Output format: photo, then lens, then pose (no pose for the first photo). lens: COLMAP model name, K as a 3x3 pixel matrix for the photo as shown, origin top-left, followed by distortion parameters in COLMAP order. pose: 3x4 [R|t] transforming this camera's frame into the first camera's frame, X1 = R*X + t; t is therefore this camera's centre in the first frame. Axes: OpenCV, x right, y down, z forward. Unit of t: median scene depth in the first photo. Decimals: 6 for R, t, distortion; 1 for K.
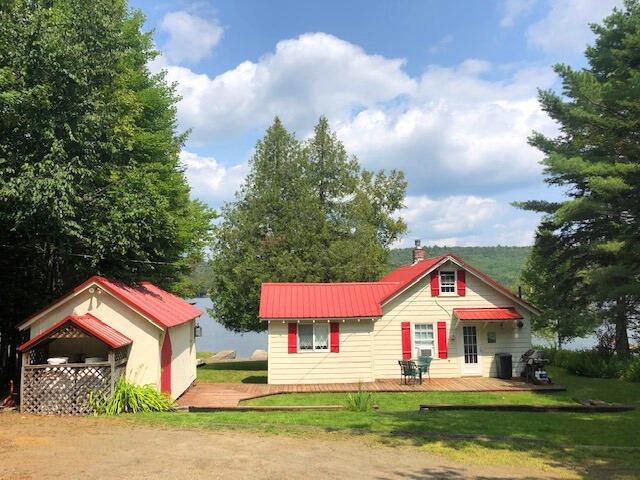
lens RADIAL K [[520.0, 0, 309.9], [0, 520.0, 240.4], [0, 0, 1]] dist [0.016239, -0.004710]
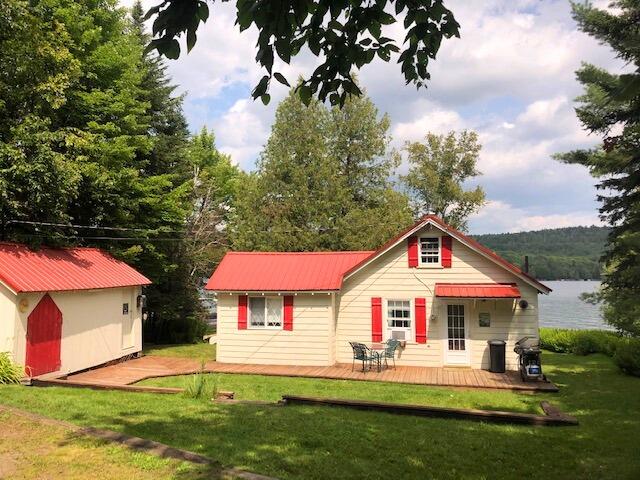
lens RADIAL K [[522.3, 0, 313.6], [0, 522.3, 237.0], [0, 0, 1]] dist [0.064076, -0.105116]
pose [[0.967148, -0.005658, -0.254151, 0.301000], [0.012556, 0.999595, 0.025527, 0.035843], [0.253904, -0.027879, 0.966828, 0.159275]]
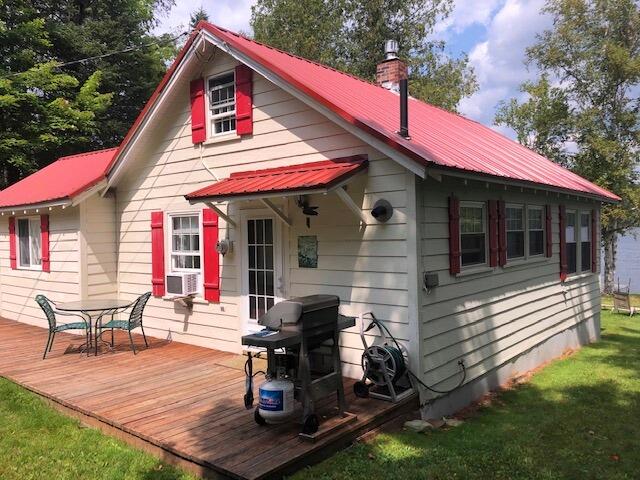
lens RADIAL K [[519.1, 0, 312.9], [0, 519.1, 239.9], [0, 0, 1]] dist [0.025035, -0.014140]
pose [[0.748817, 0.008967, -0.662716, 0.568886], [0.078000, 0.991768, 0.101553, 0.145605], [0.658171, -0.127737, 0.741953, 0.760465]]
